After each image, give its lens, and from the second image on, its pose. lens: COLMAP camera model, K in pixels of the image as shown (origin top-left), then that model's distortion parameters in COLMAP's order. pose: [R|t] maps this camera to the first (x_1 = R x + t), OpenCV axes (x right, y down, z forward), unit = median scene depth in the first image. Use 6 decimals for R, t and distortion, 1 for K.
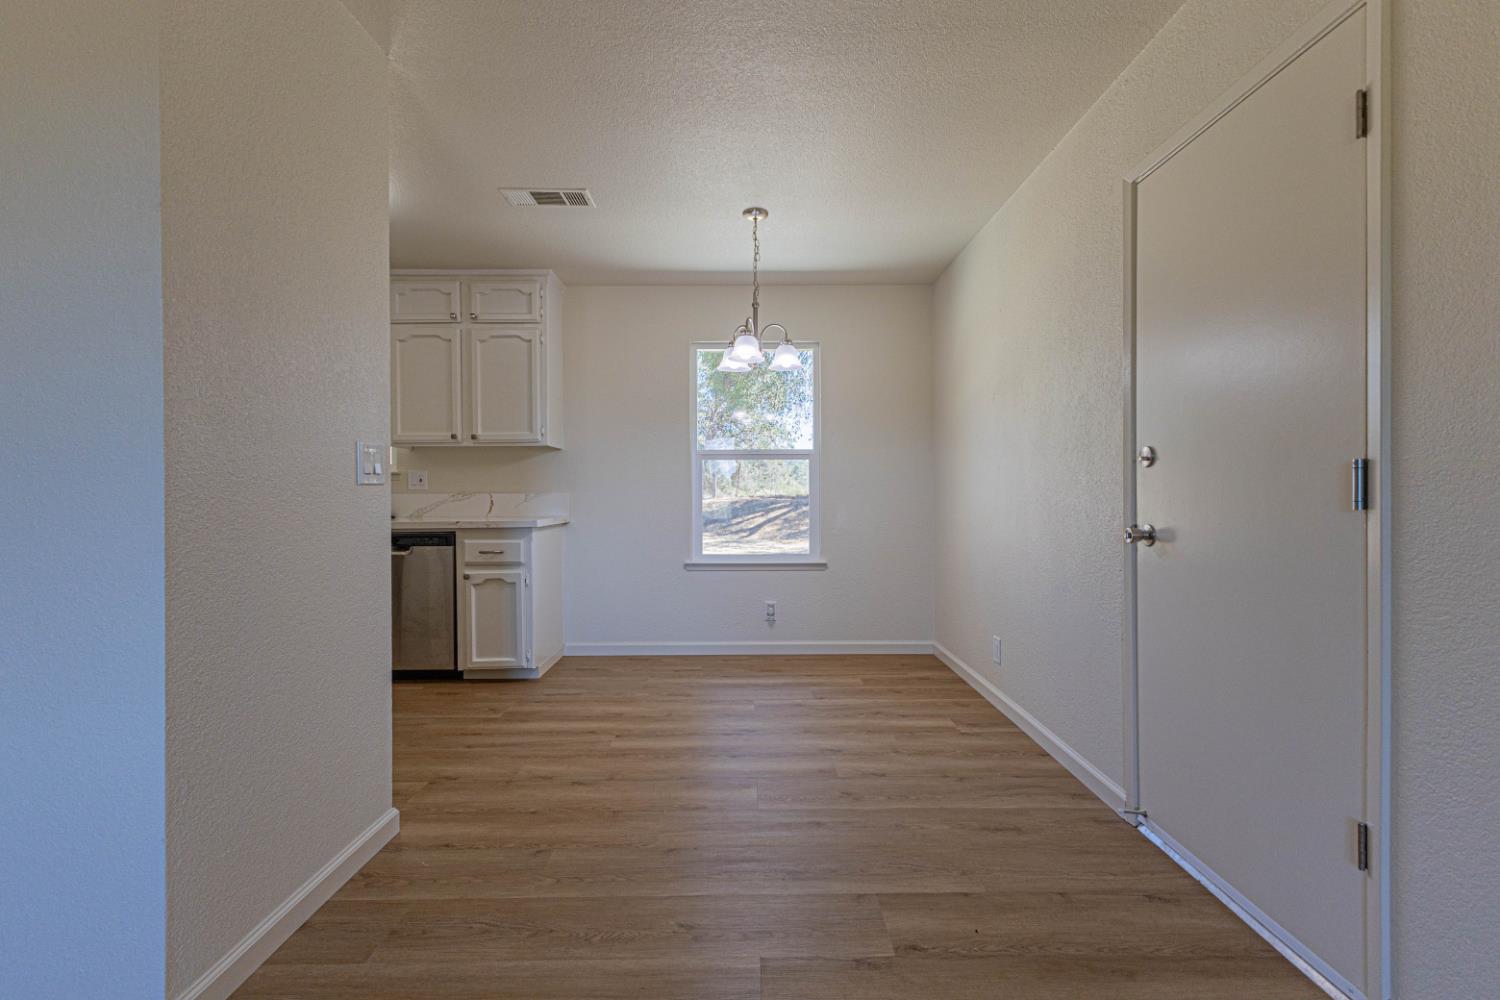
lens RADIAL K [[651.7, 0, 750.8], [0, 651.7, 499.8], [0, 0, 1]] dist [0.014472, -0.002113]
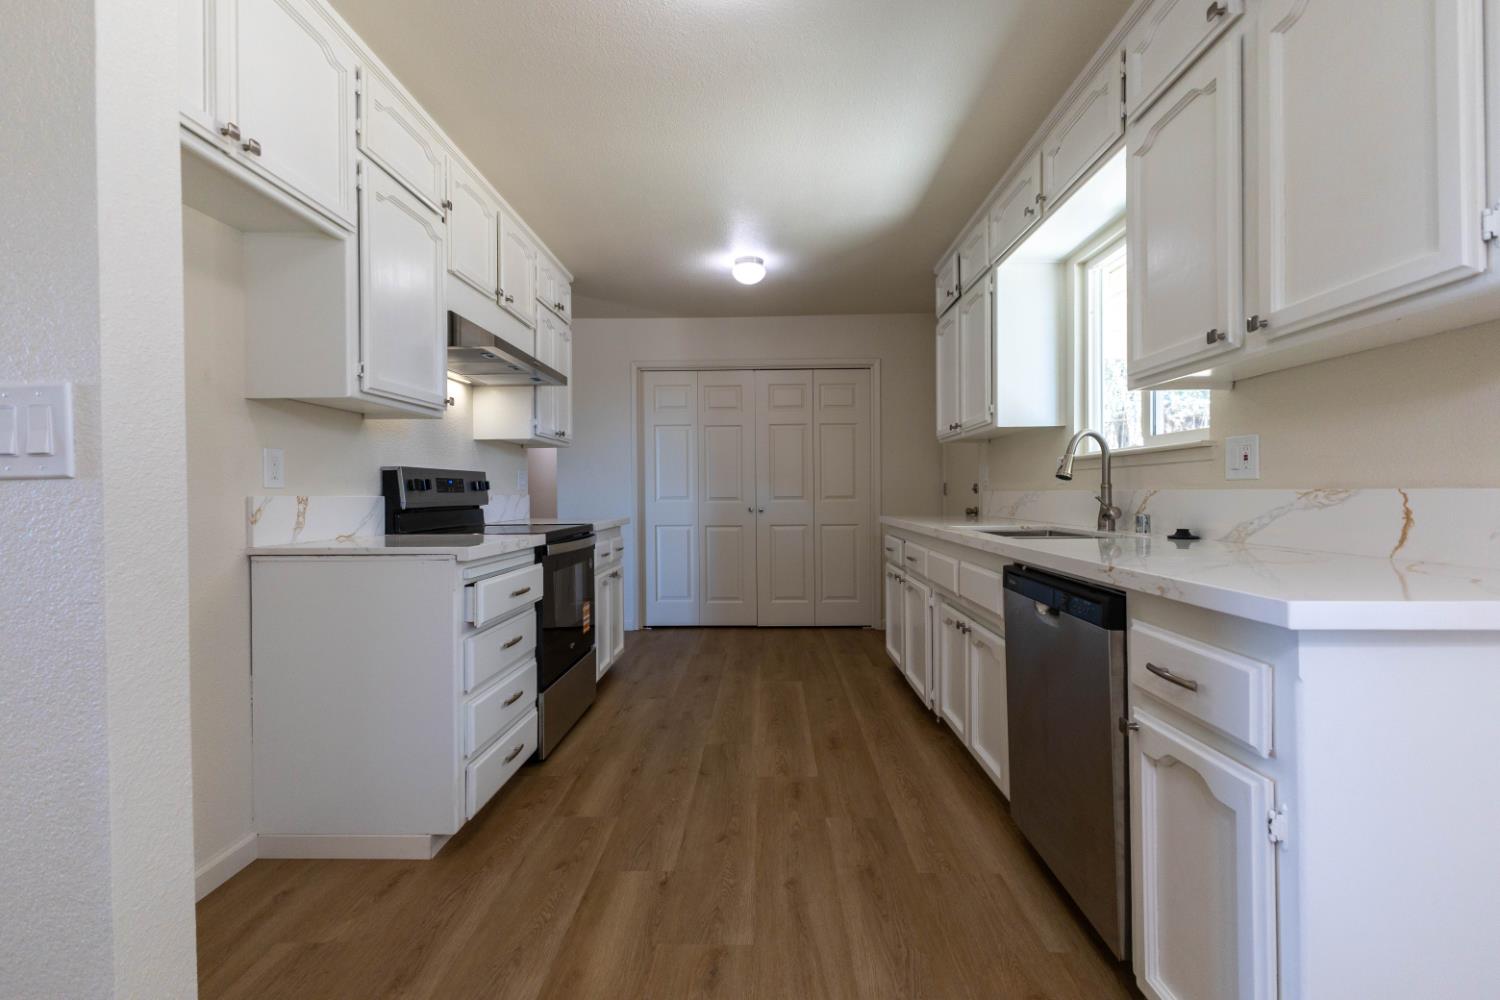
lens RADIAL K [[651.7, 0, 736.2], [0, 651.7, 493.1], [0, 0, 1]] dist [0.014472, -0.002113]
pose [[-0.036842, 0.006999, -0.999297, -0.074381], [-0.001309, 0.999974, 0.007052, -0.010230], [0.999320, 0.001568, -0.036832, 0.794584]]
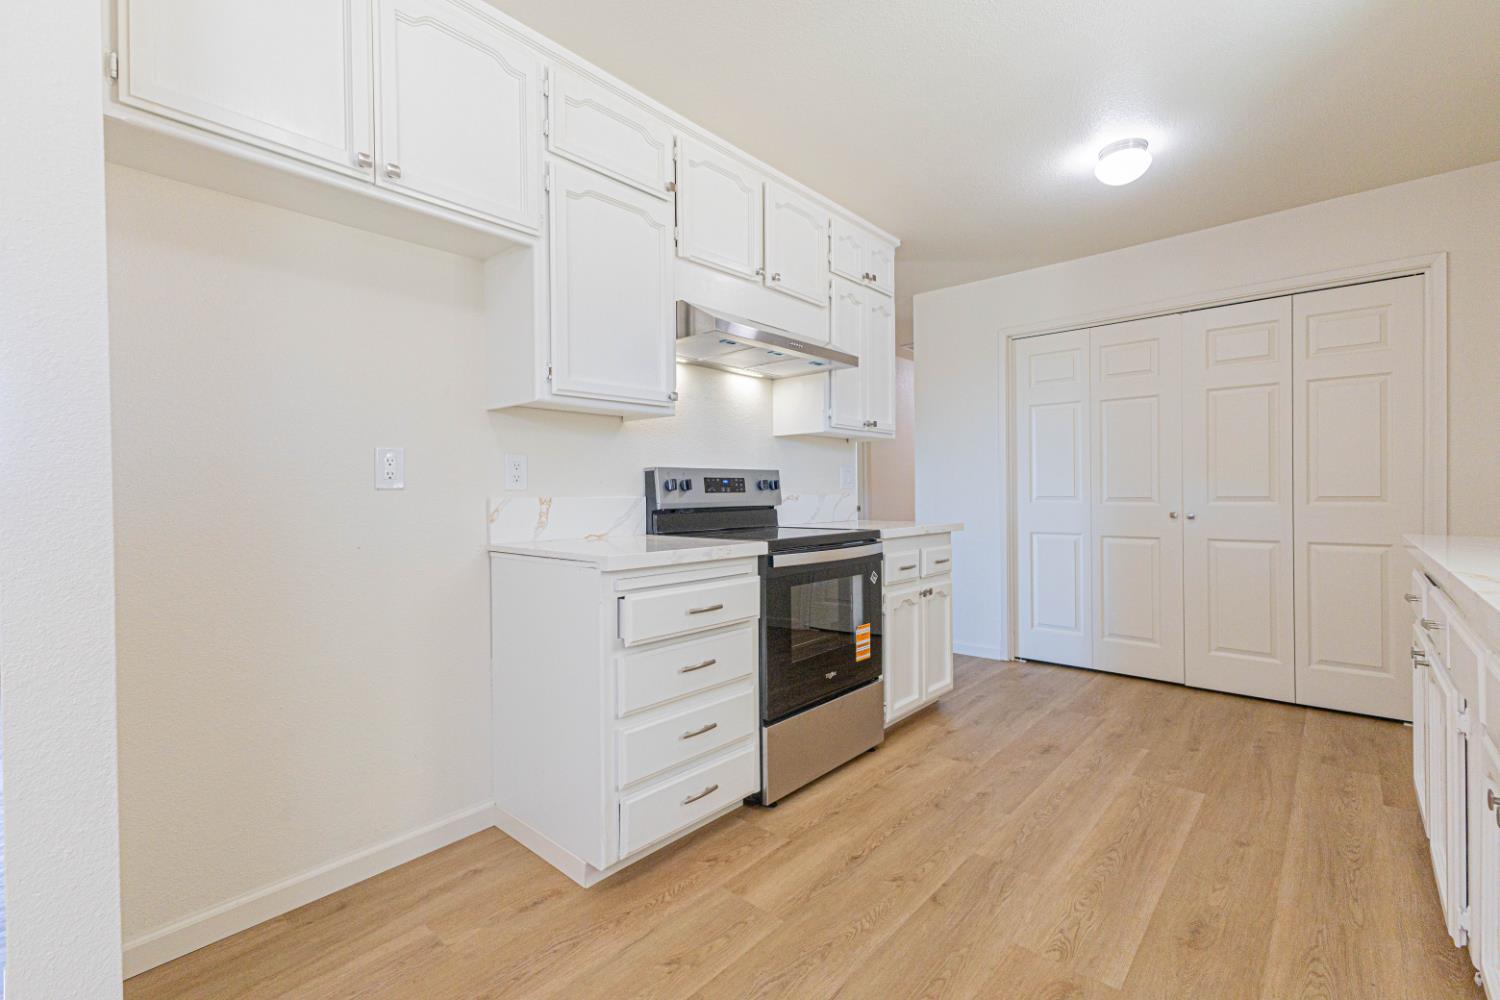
lens RADIAL K [[651.7, 0, 737.7], [0, 651.7, 495.3], [0, 0, 1]] dist [0.014472, -0.002113]
pose [[-0.670707, 0.015517, -0.741560, -0.309566], [0.006214, 0.999864, 0.015301, -0.013500], [0.741697, 0.005654, -0.670711, 0.944806]]
